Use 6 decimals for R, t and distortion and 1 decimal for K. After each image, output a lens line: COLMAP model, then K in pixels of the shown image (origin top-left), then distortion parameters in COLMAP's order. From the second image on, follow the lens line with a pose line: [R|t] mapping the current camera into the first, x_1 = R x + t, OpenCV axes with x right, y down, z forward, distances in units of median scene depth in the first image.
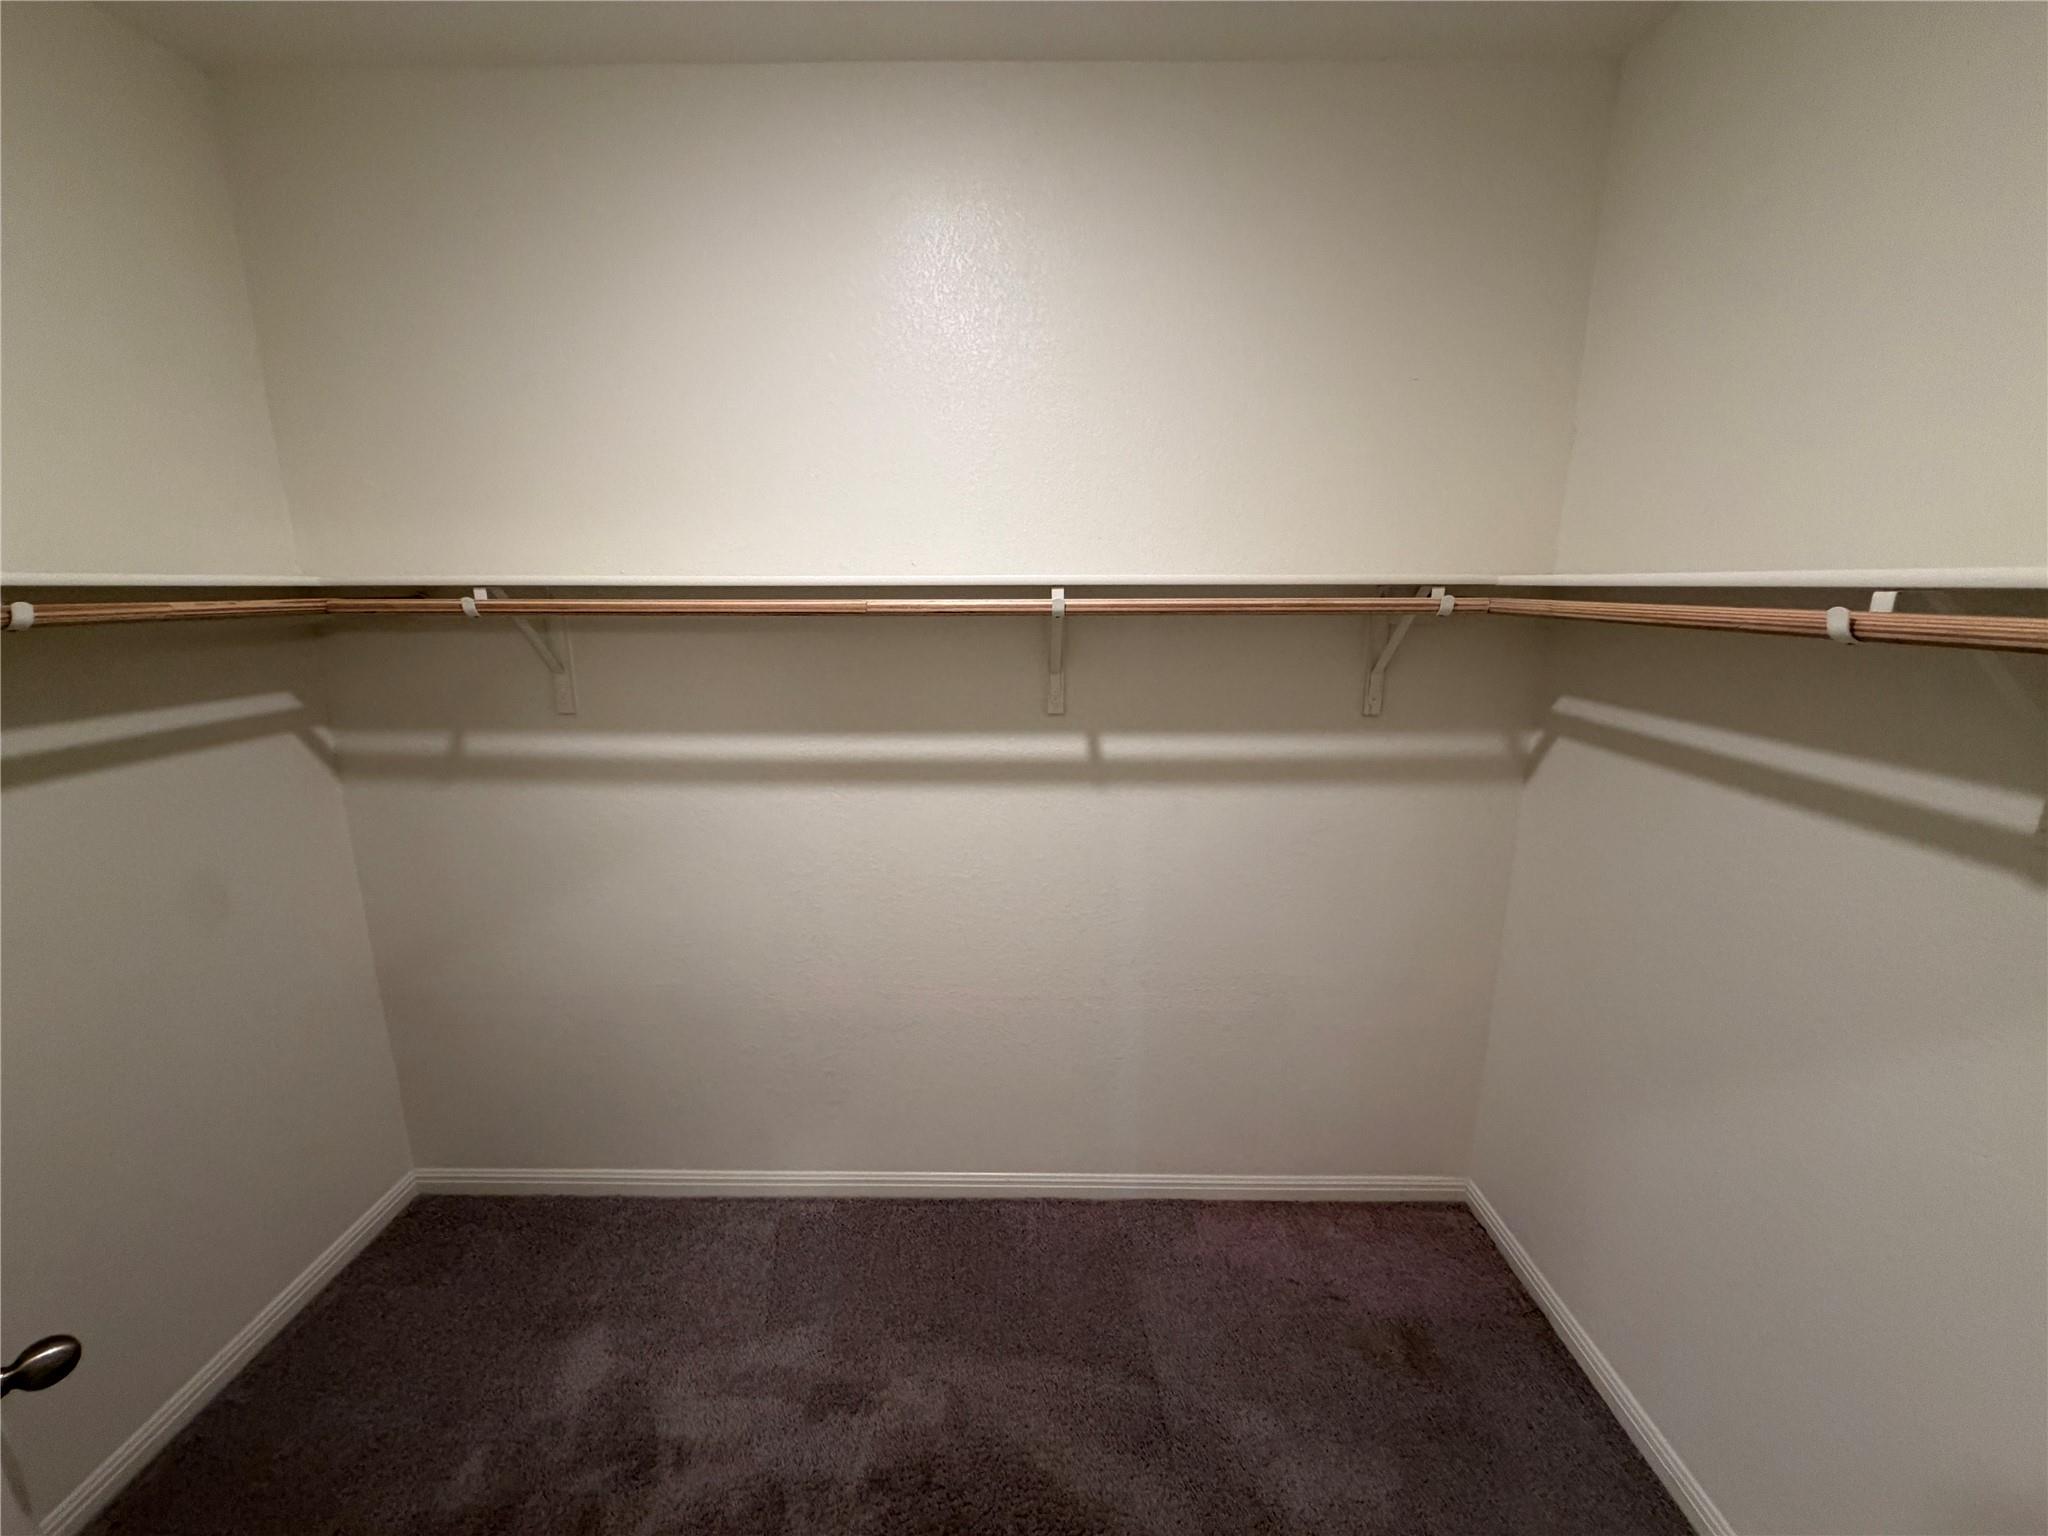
lens RADIAL K [[816.3, 0, 1025.9], [0, 816.3, 766.6], [0, 0, 1]] dist [-0.000685, 0.000032]
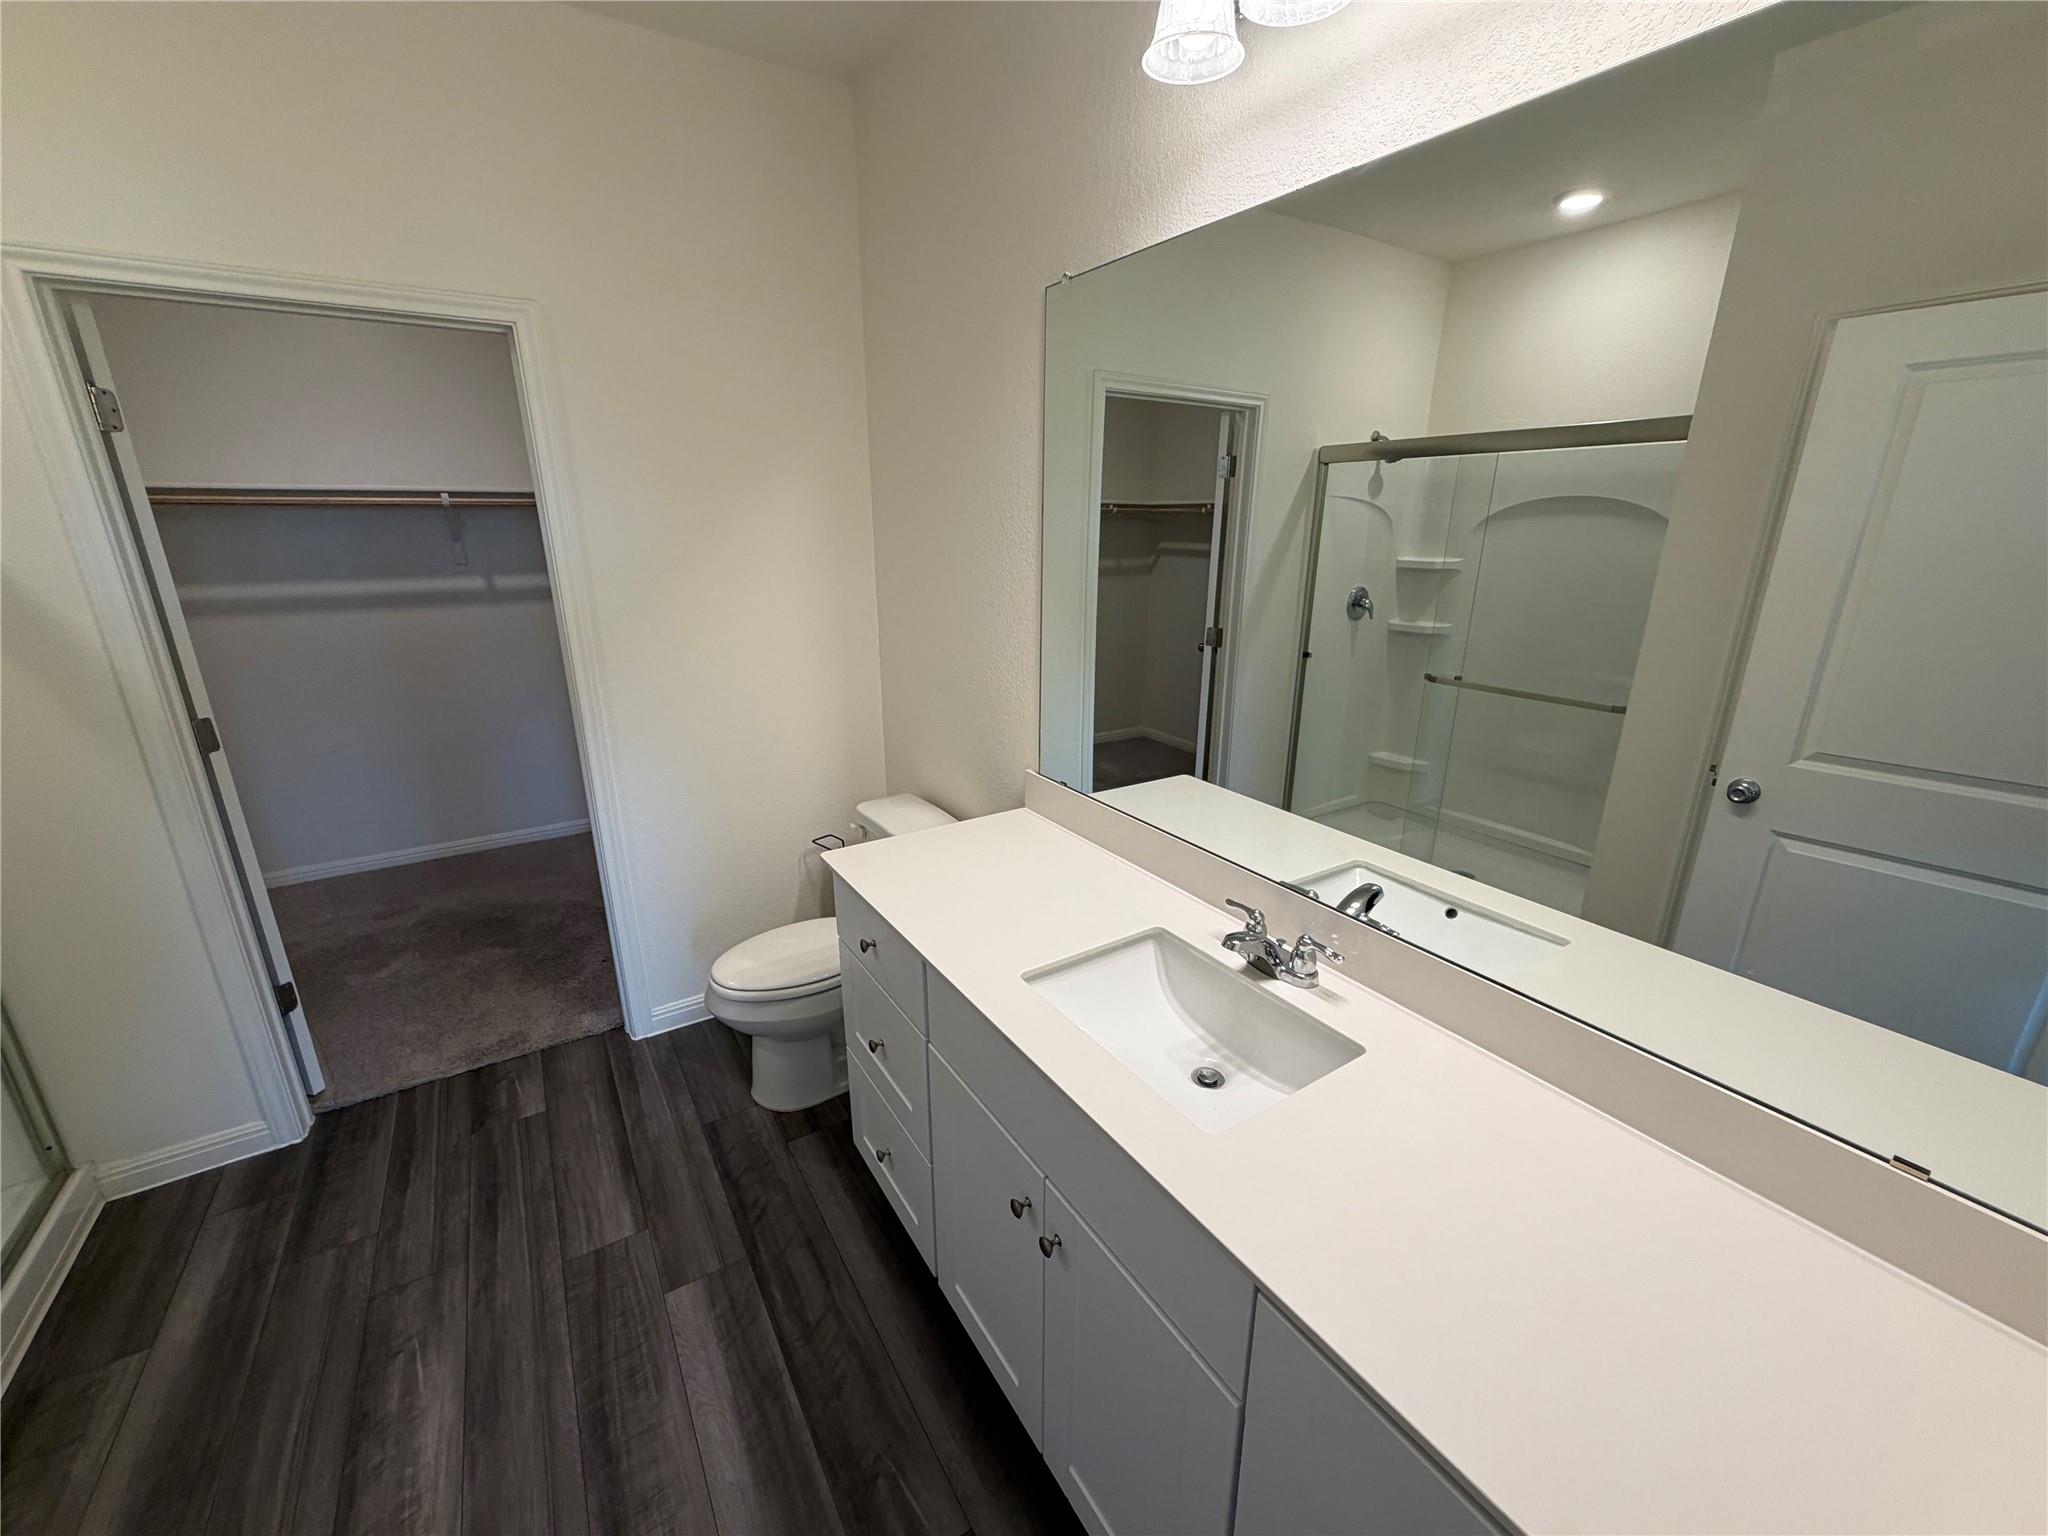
lens RADIAL K [[816.3, 0, 1021.1], [0, 816.3, 775.6], [0, 0, 1]] dist [-0.000685, 0.000032]
pose [[0.836615, -0.152849, 0.526035, 0.060378], [0.109773, 0.987584, 0.112376, 0.413491], [-0.536680, -0.036271, 0.843006, -1.551206]]
